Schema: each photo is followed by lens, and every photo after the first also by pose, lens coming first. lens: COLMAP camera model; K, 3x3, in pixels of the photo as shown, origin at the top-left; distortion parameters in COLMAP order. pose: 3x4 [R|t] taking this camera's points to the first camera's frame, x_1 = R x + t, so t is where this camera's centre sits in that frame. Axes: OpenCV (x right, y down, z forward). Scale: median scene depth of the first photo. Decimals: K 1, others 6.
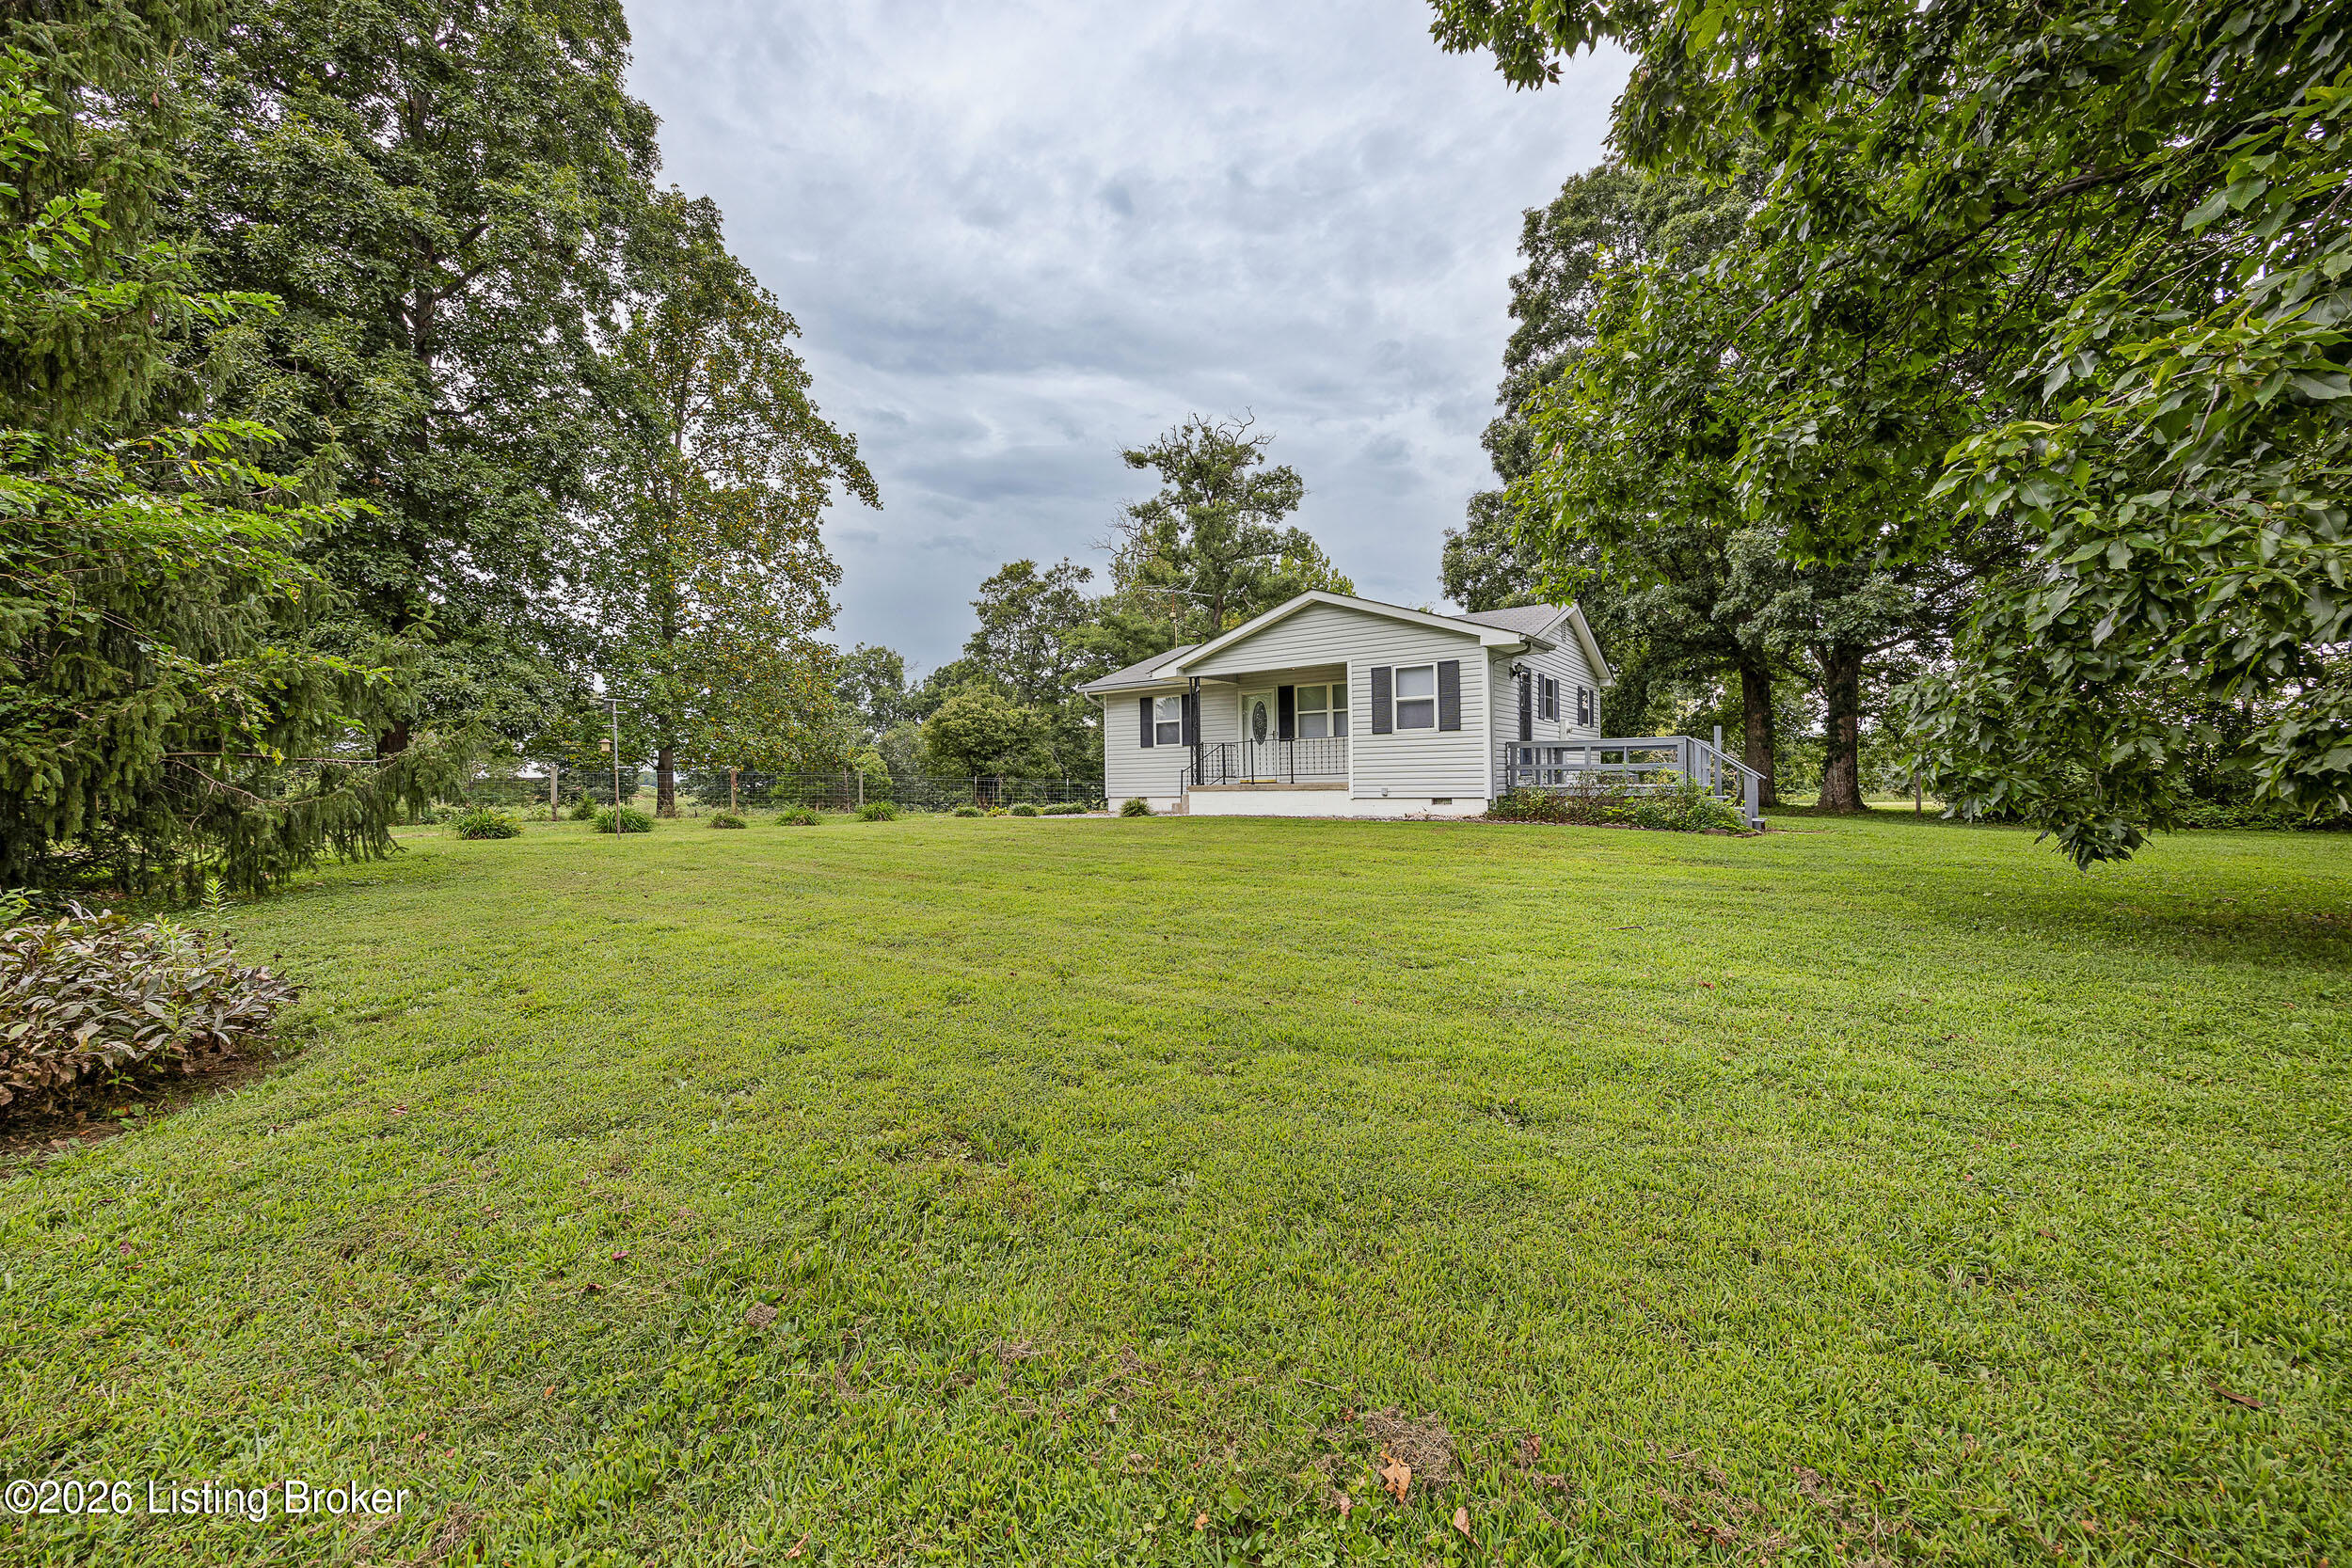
lens RADIAL K [[911.0, 0, 1178.1], [0, 911.0, 772.8], [0, 0, 1]] dist [-0.001508, -0.000575]
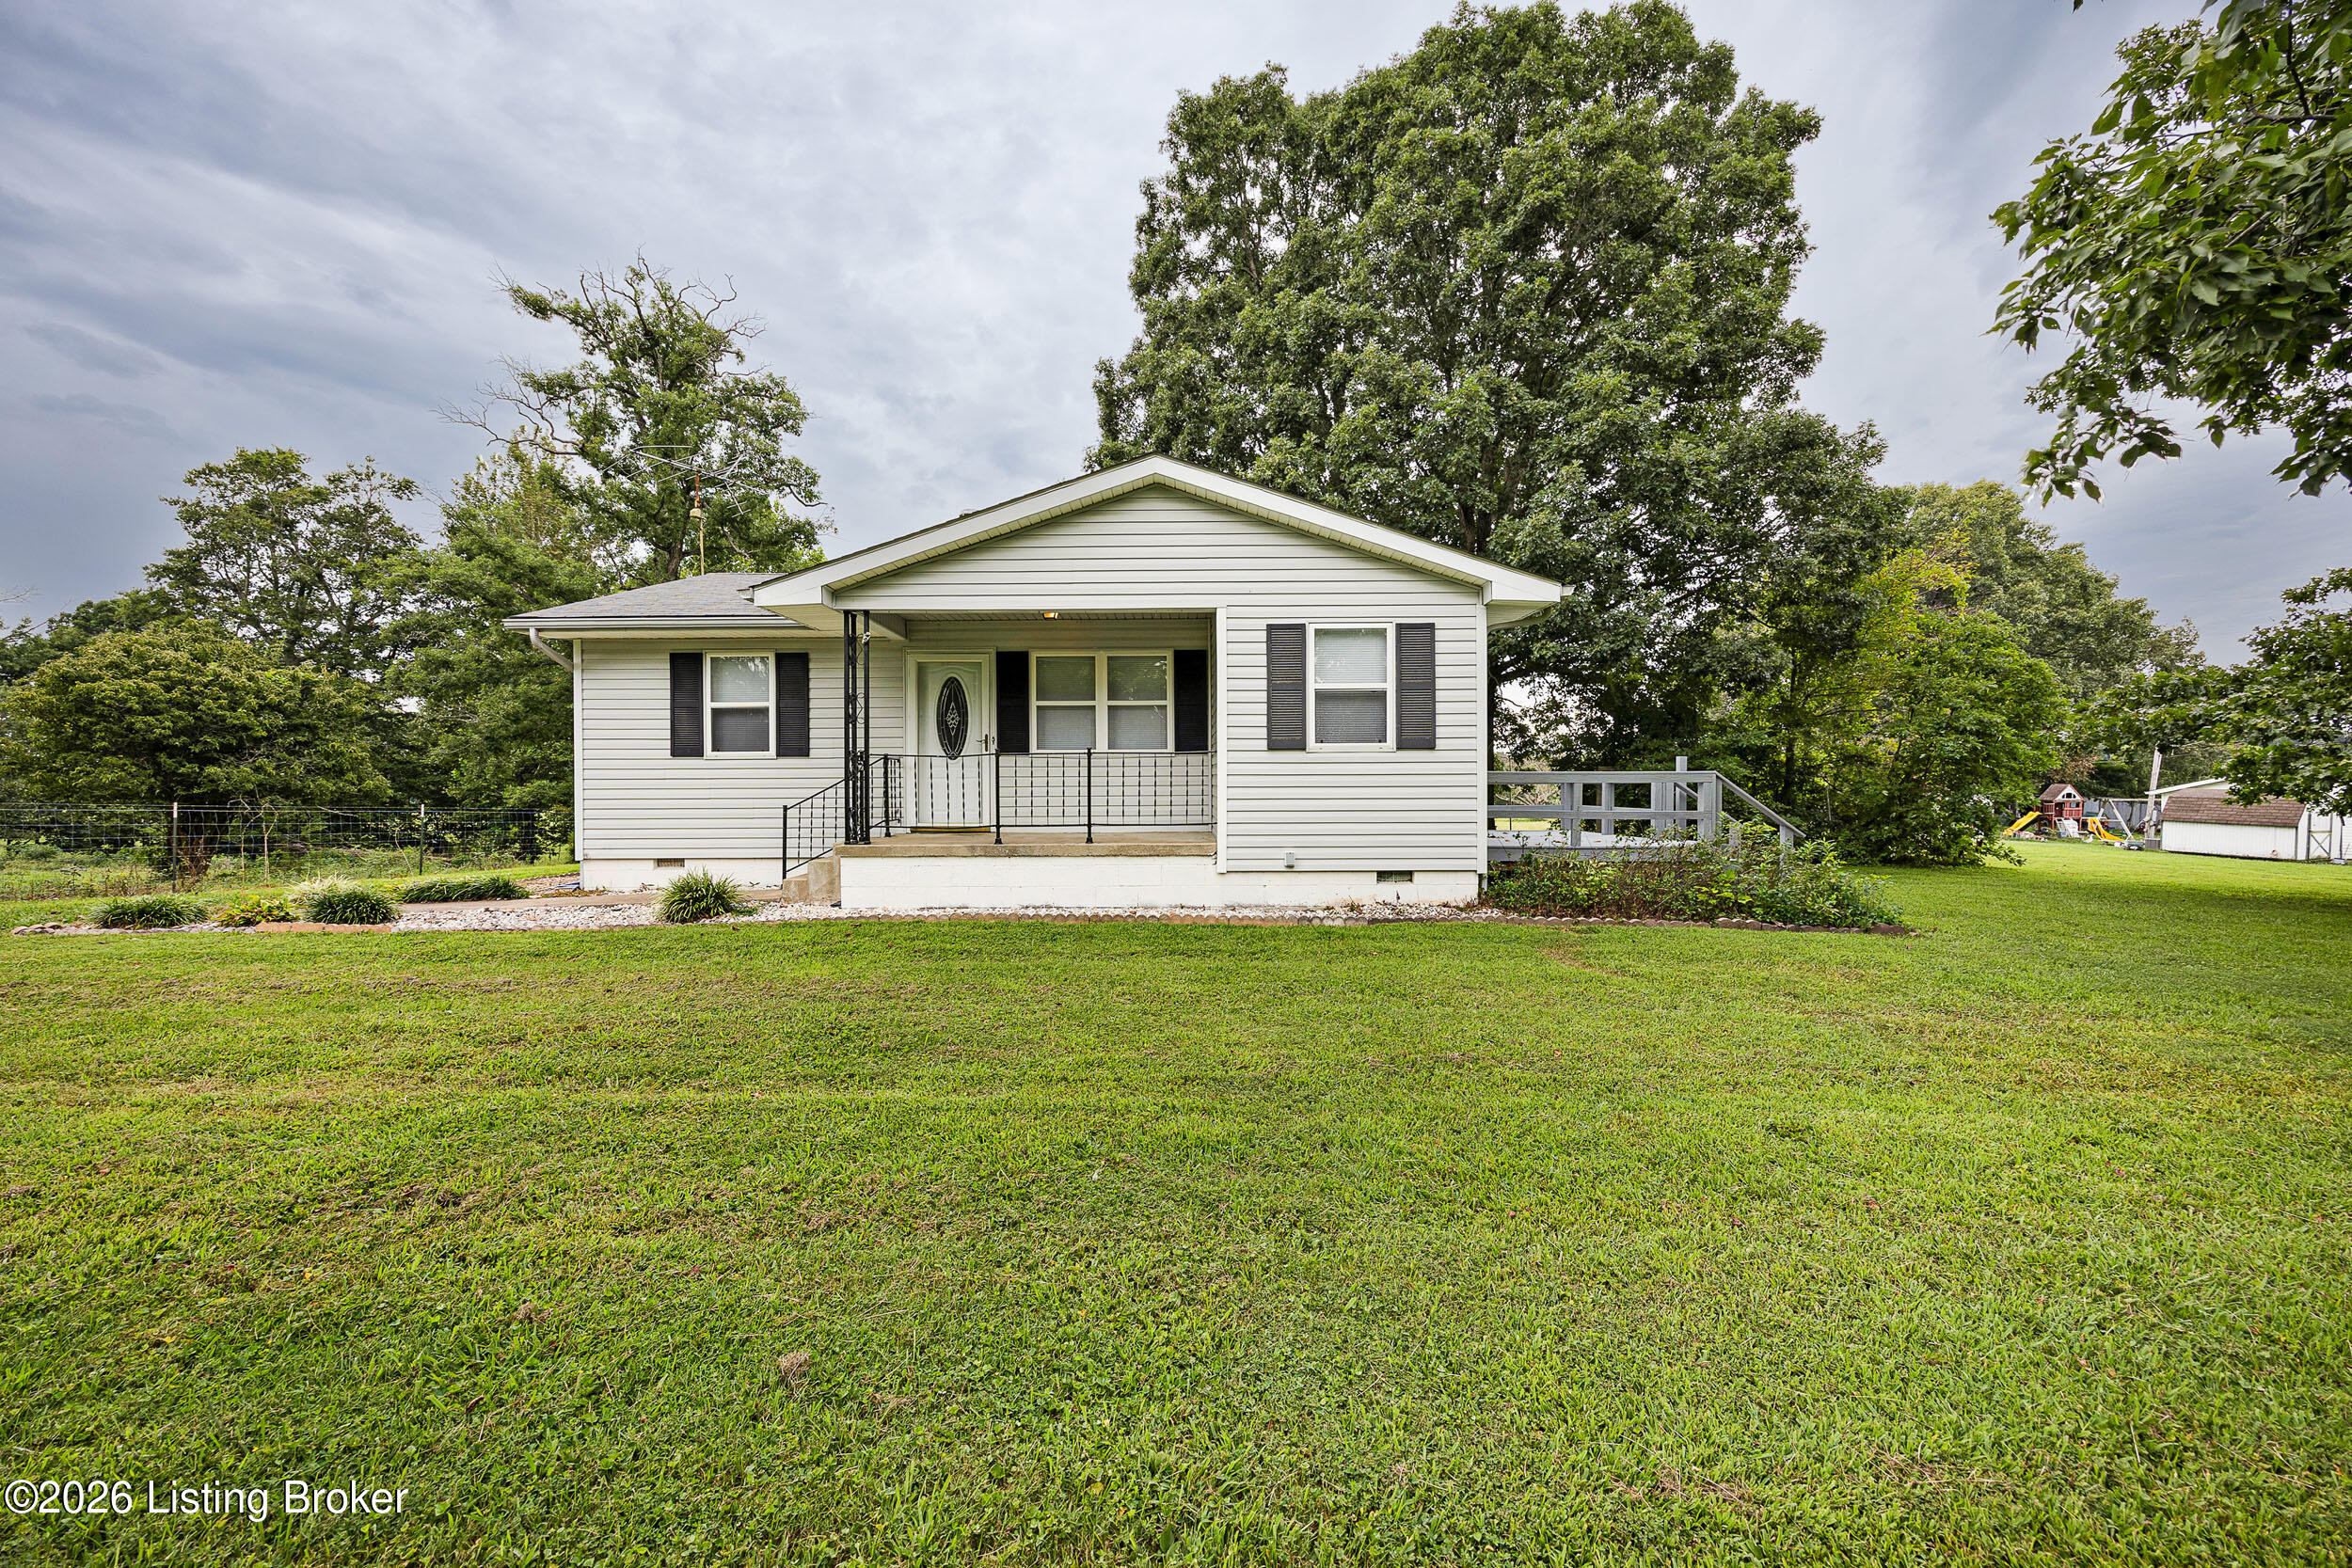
lens RADIAL K [[911.0, 0, 1171.9], [0, 911.0, 789.7], [0, 0, 1]] dist [-0.001508, -0.000575]
pose [[0.816980, 0.007724, 0.576615, -0.058952], [-0.013779, 0.999886, 0.006130, -0.009637], [-0.576502, -0.012954, 0.816993, 0.261670]]
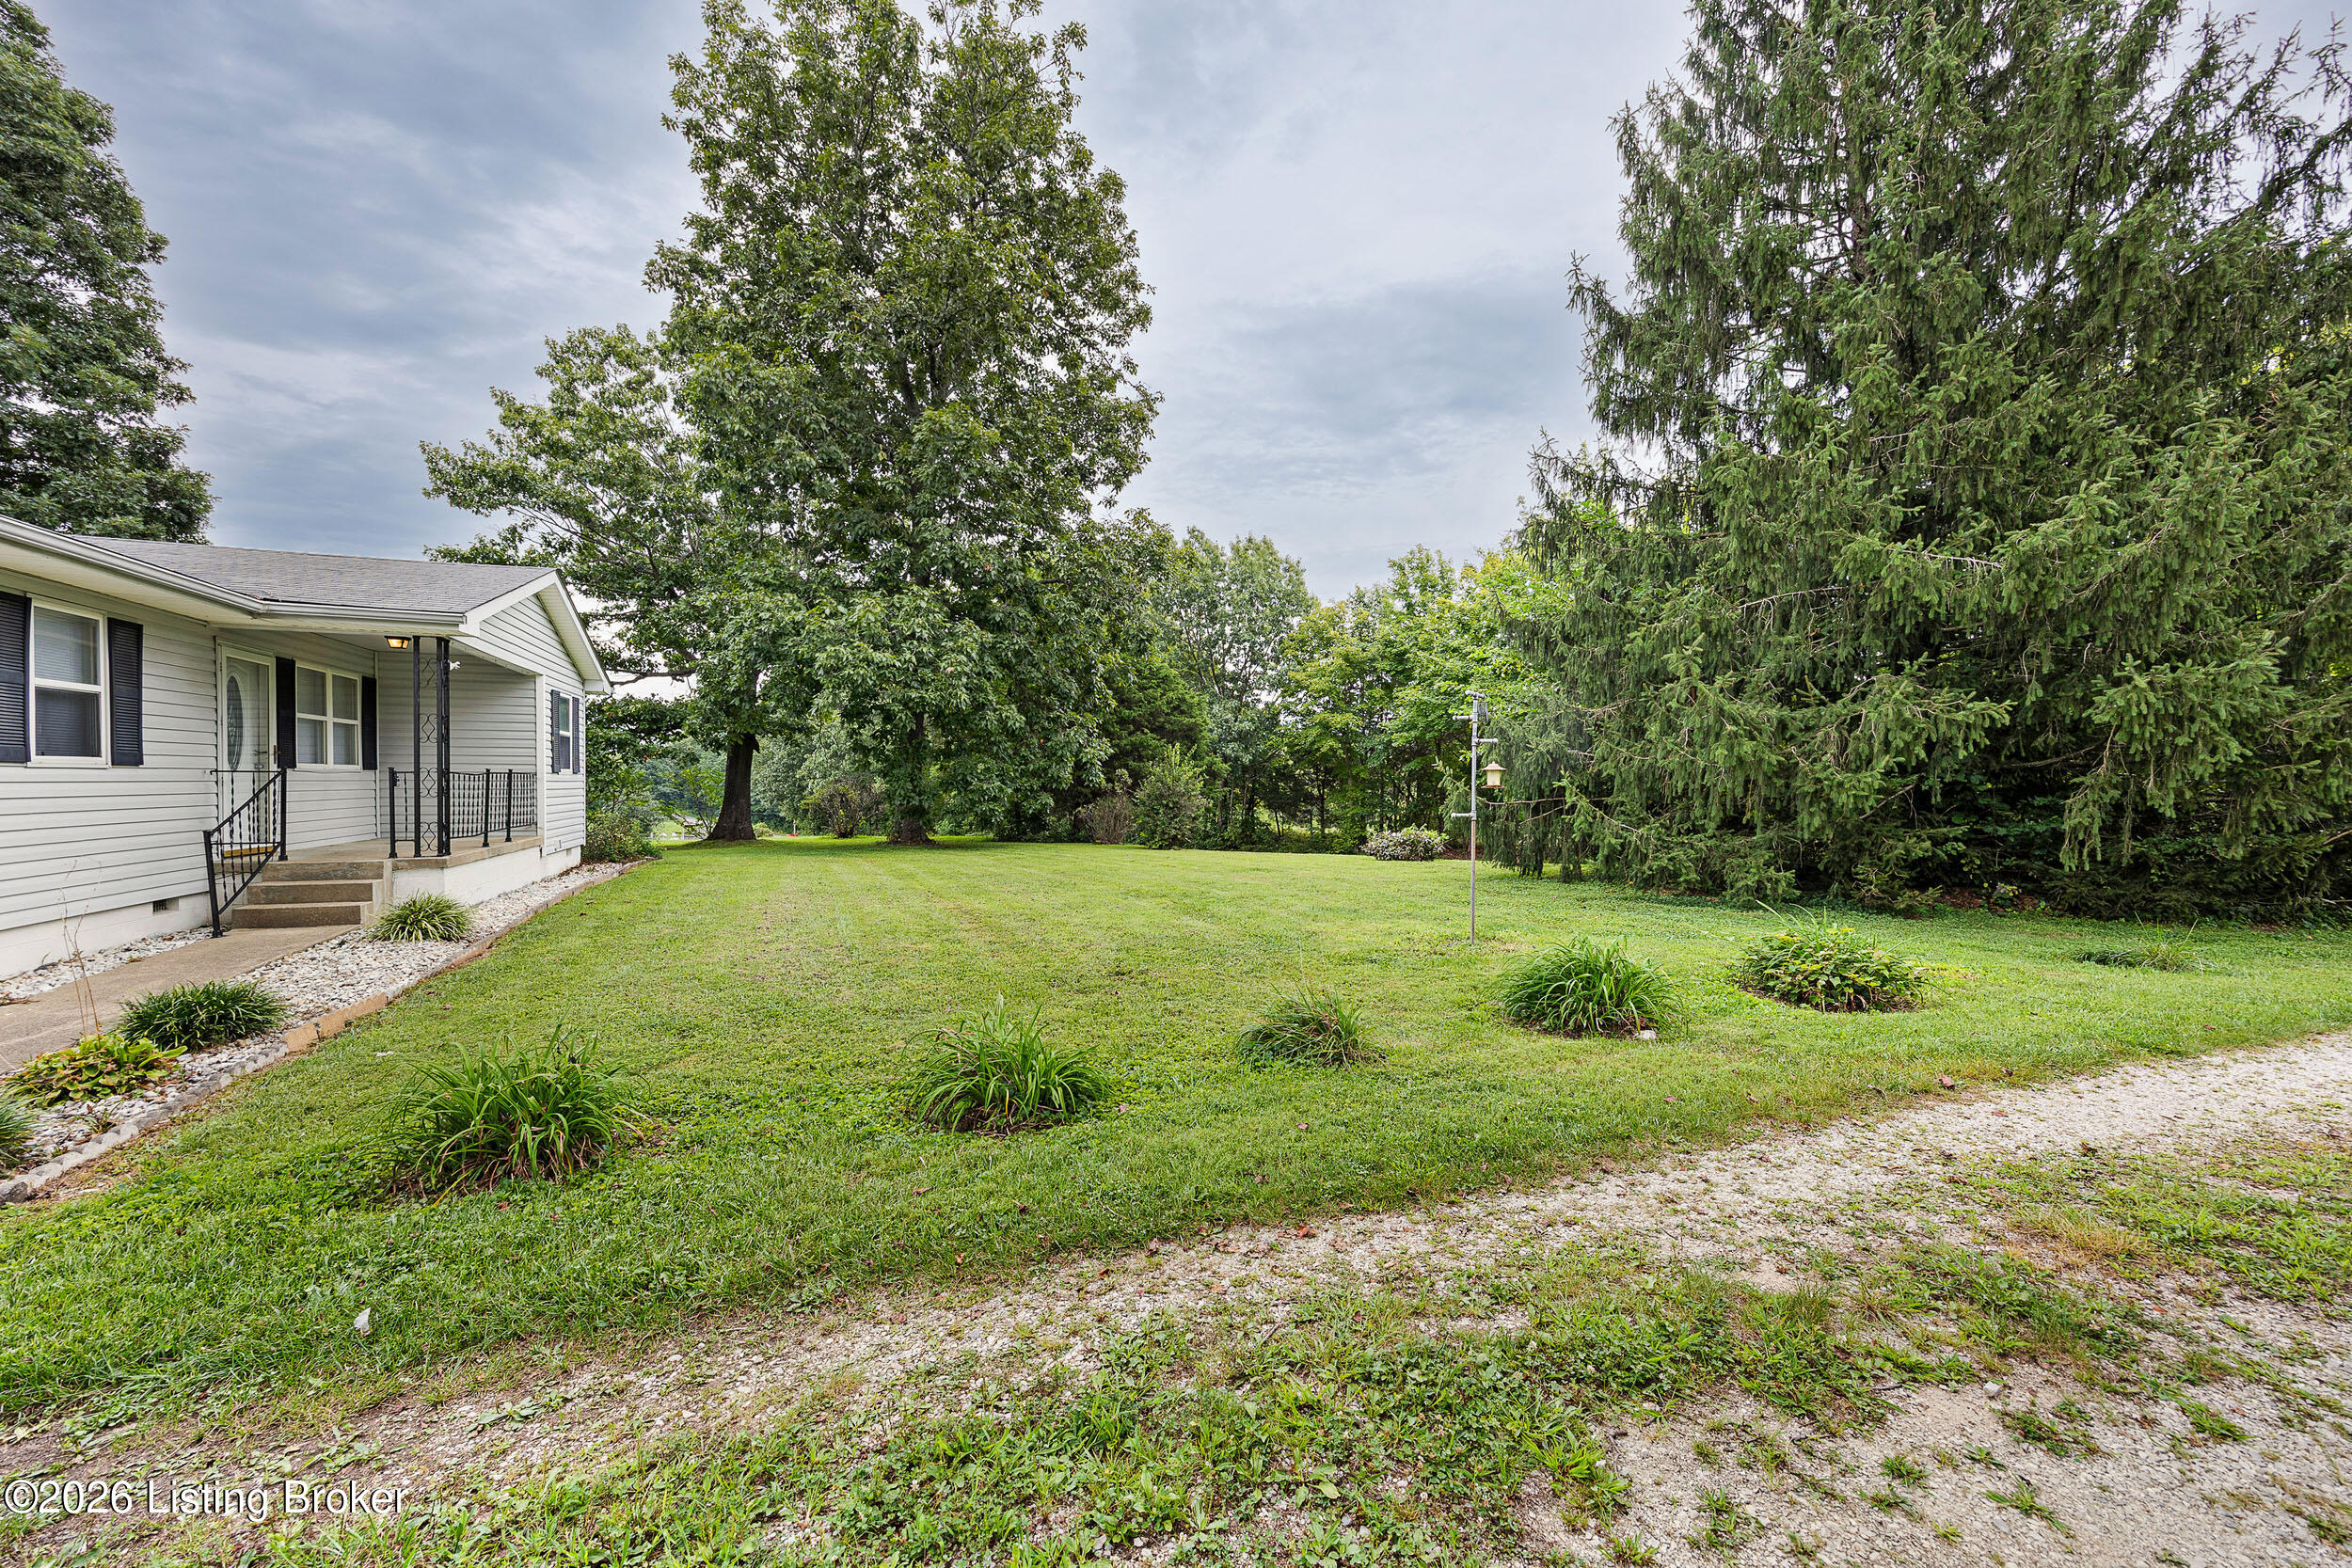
lens RADIAL K [[911.0, 0, 1179.1], [0, 911.0, 779.4], [0, 0, 1]] dist [-0.001508, -0.000575]
pose [[-0.835865, 0.025296, 0.548352, -0.293999], [0.019680, 0.999676, -0.016117, -0.005807], [-0.548582, -0.002680, -0.836093, 0.595128]]
